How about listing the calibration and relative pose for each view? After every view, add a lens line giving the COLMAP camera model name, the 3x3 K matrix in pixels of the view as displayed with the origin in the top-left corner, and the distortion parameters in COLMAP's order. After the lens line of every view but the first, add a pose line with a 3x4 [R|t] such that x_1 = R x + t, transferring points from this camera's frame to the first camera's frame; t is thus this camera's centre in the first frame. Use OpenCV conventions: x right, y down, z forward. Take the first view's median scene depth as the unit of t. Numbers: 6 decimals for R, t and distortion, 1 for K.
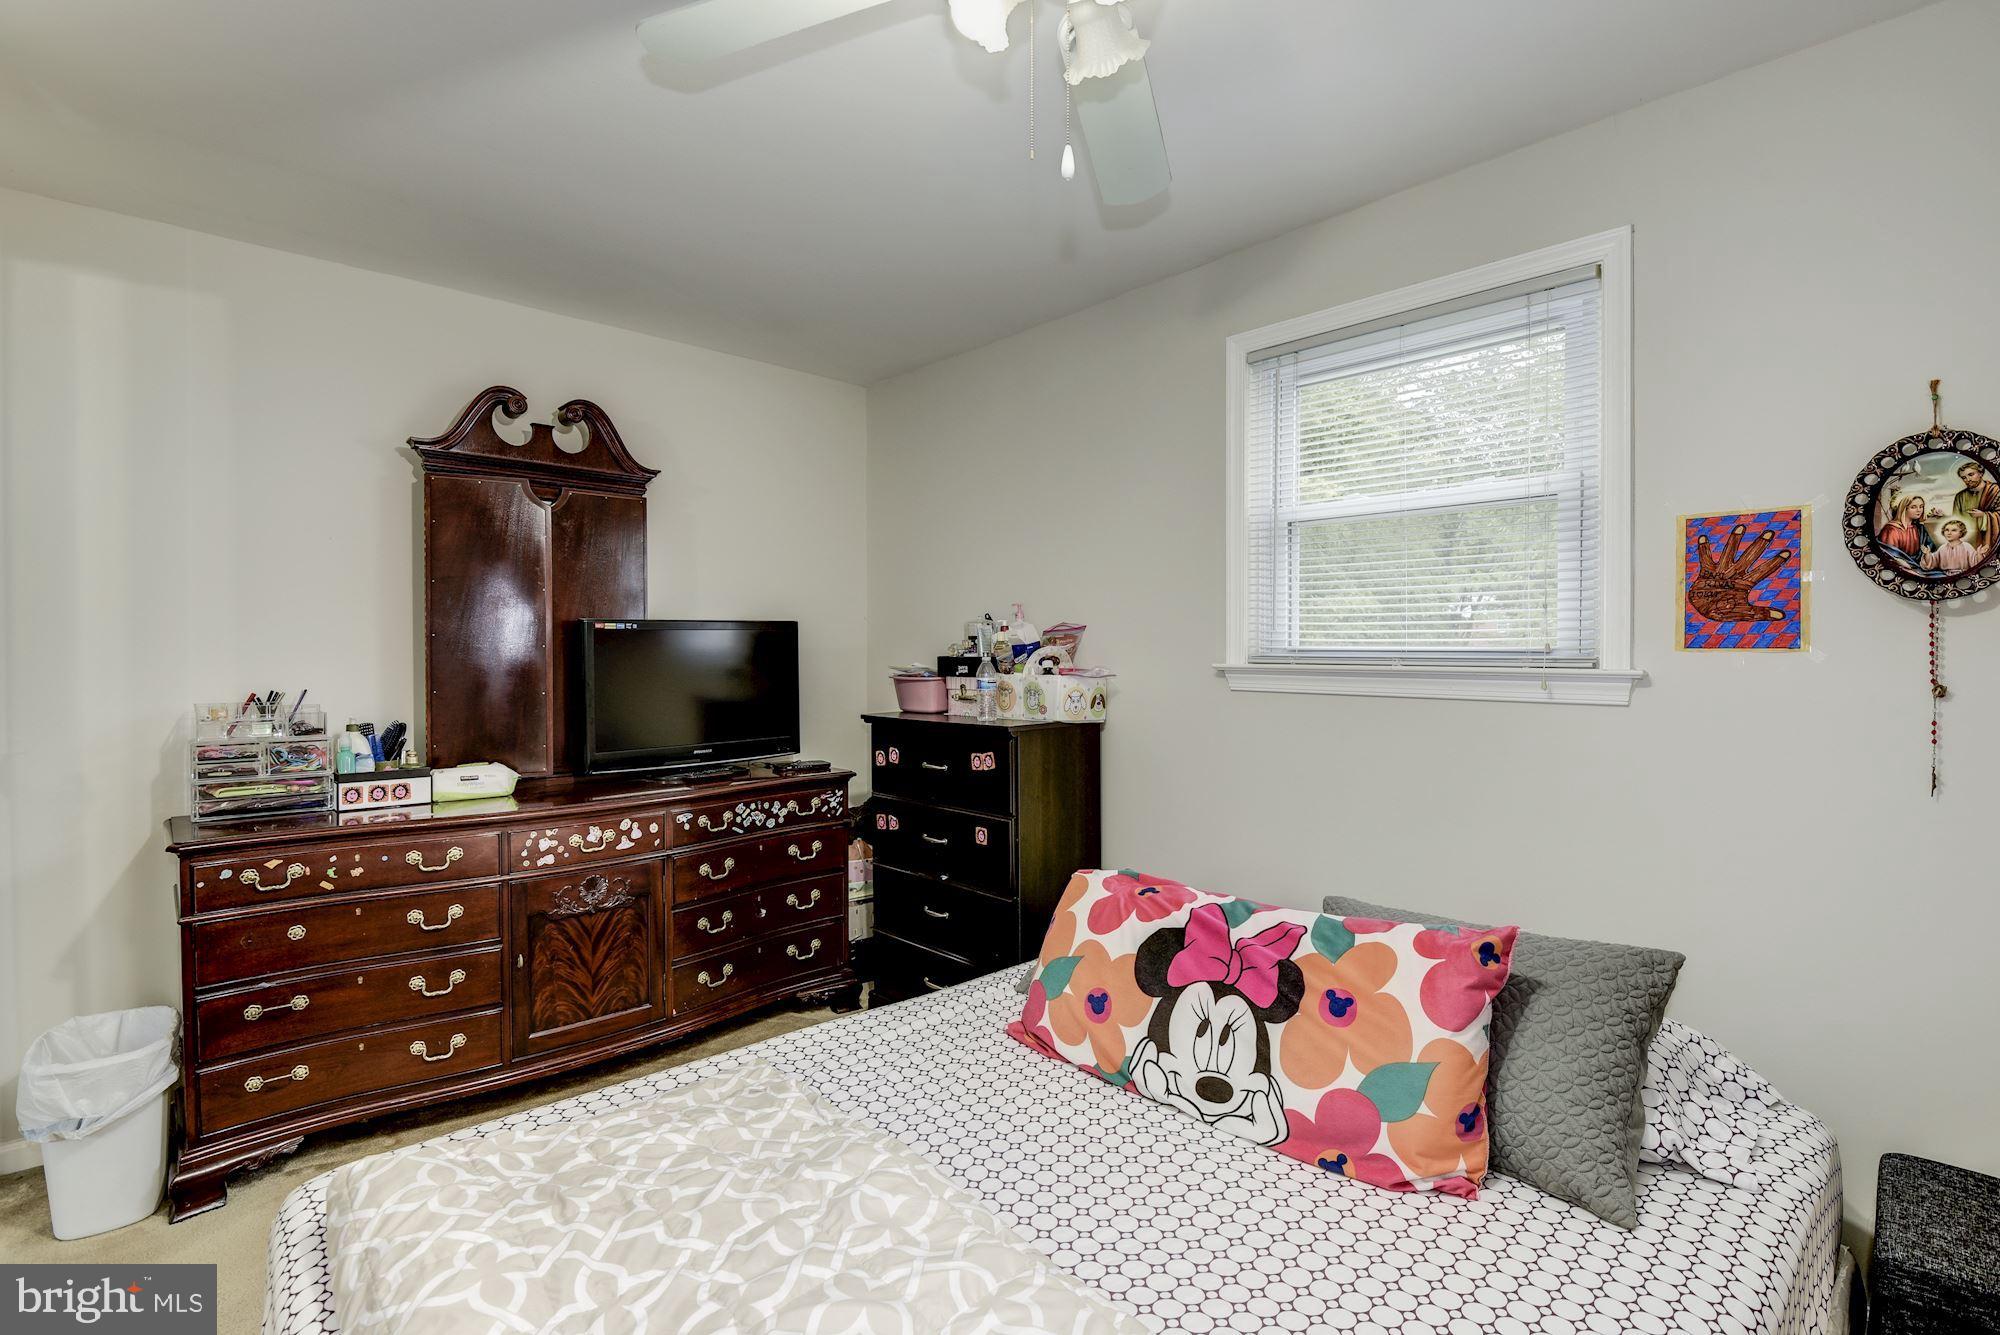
lens RADIAL K [[913.9, 0, 1012.6], [0, 913.9, 661.0], [0, 0, 1]] dist [-0.004771, -0.009656]
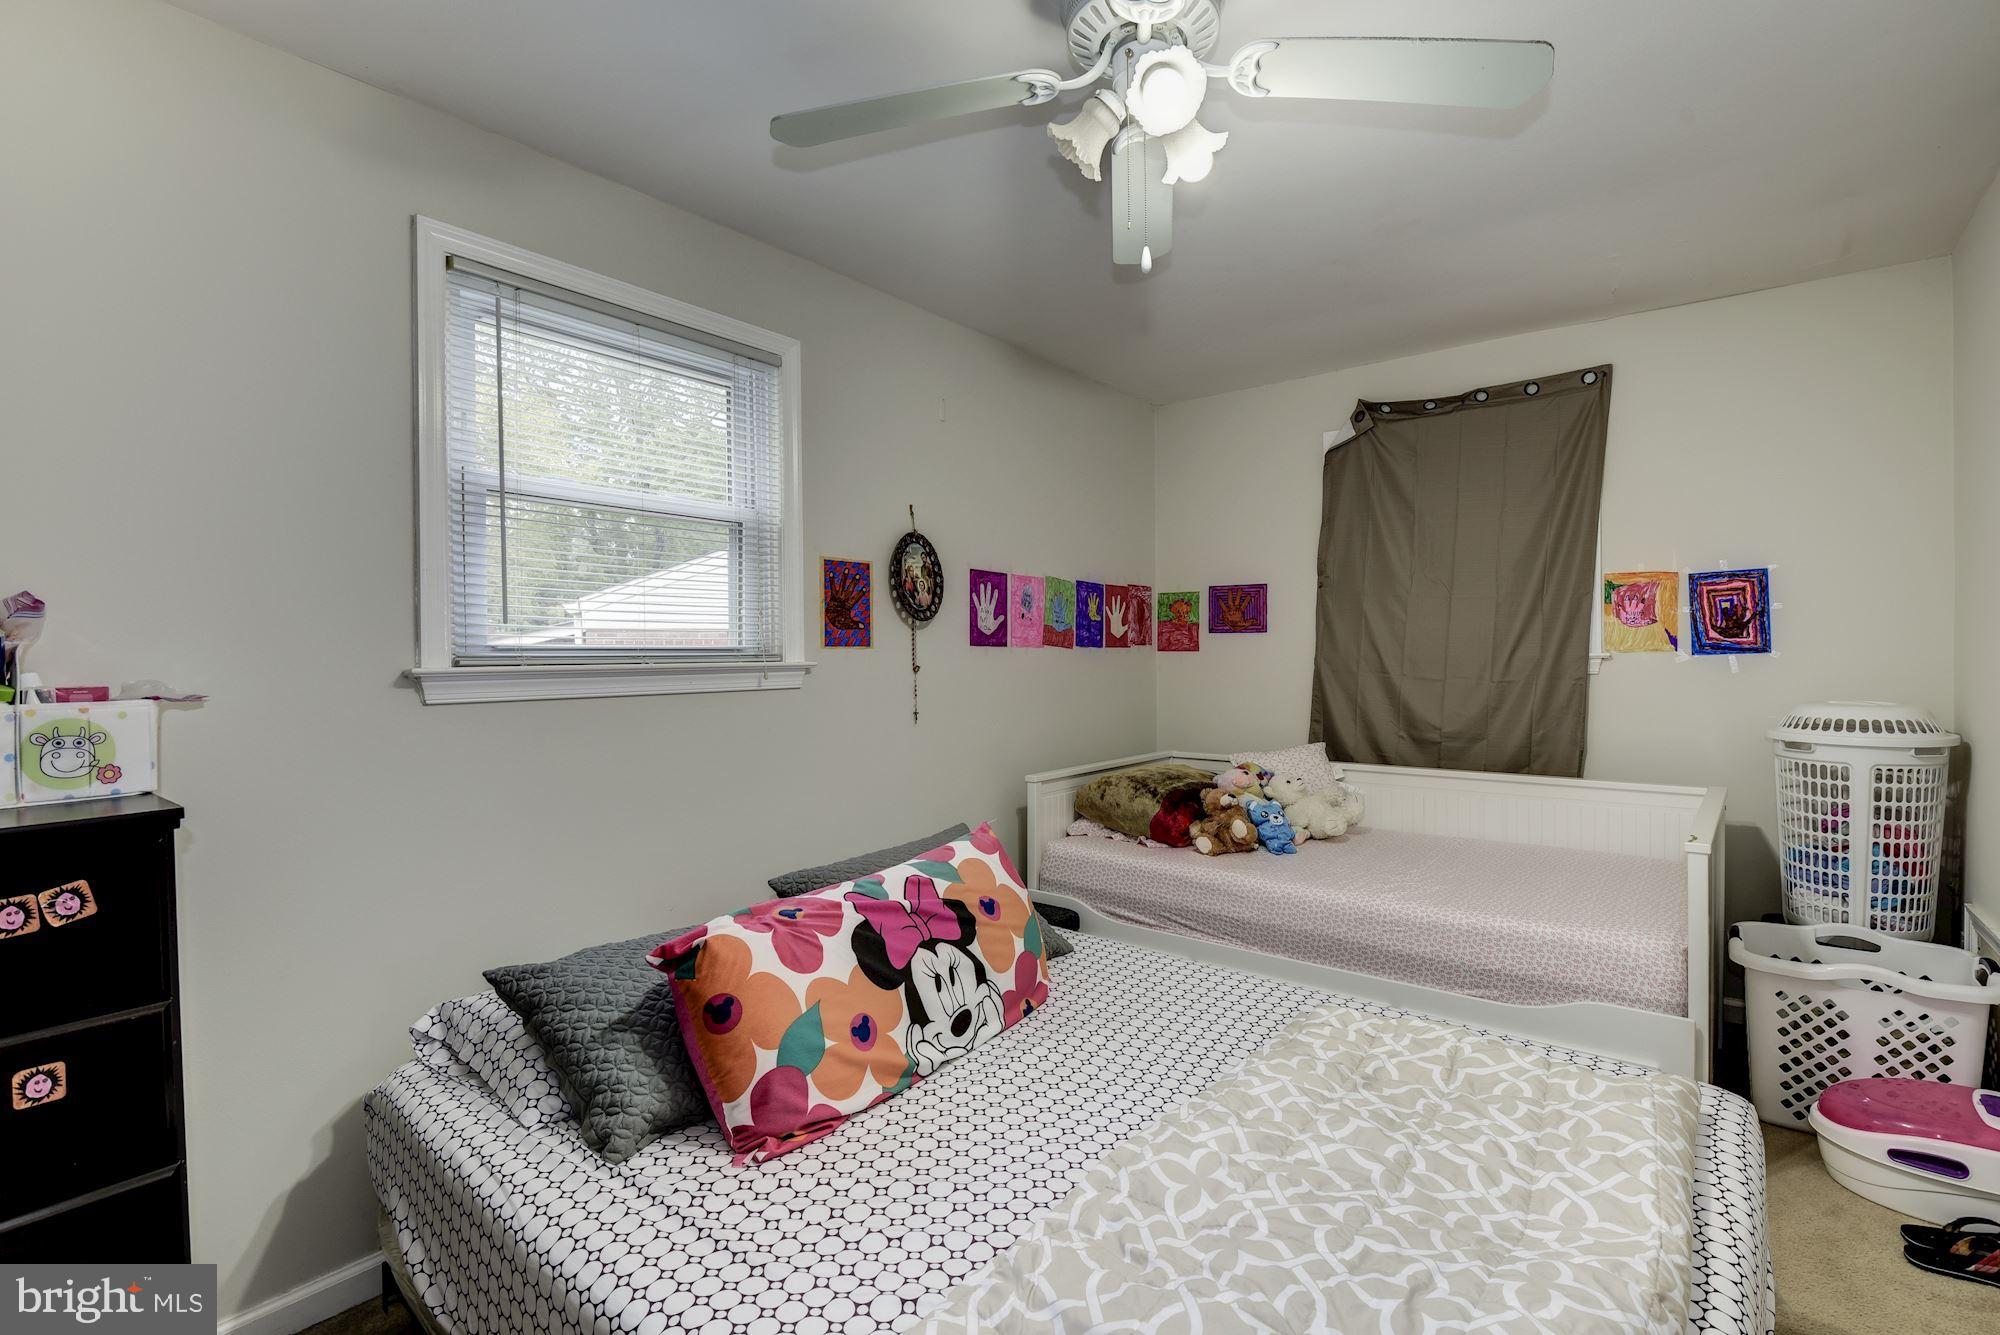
lens RADIAL K [[913.9, 0, 1011.4], [0, 913.9, 668.6], [0, 0, 1]] dist [-0.004771, -0.009656]
pose [[-0.158961, -0.017983, 0.987121, -0.830154], [0.019883, 0.999573, 0.021412, -0.003843], [-0.987085, 0.023031, -0.158535, 0.995130]]
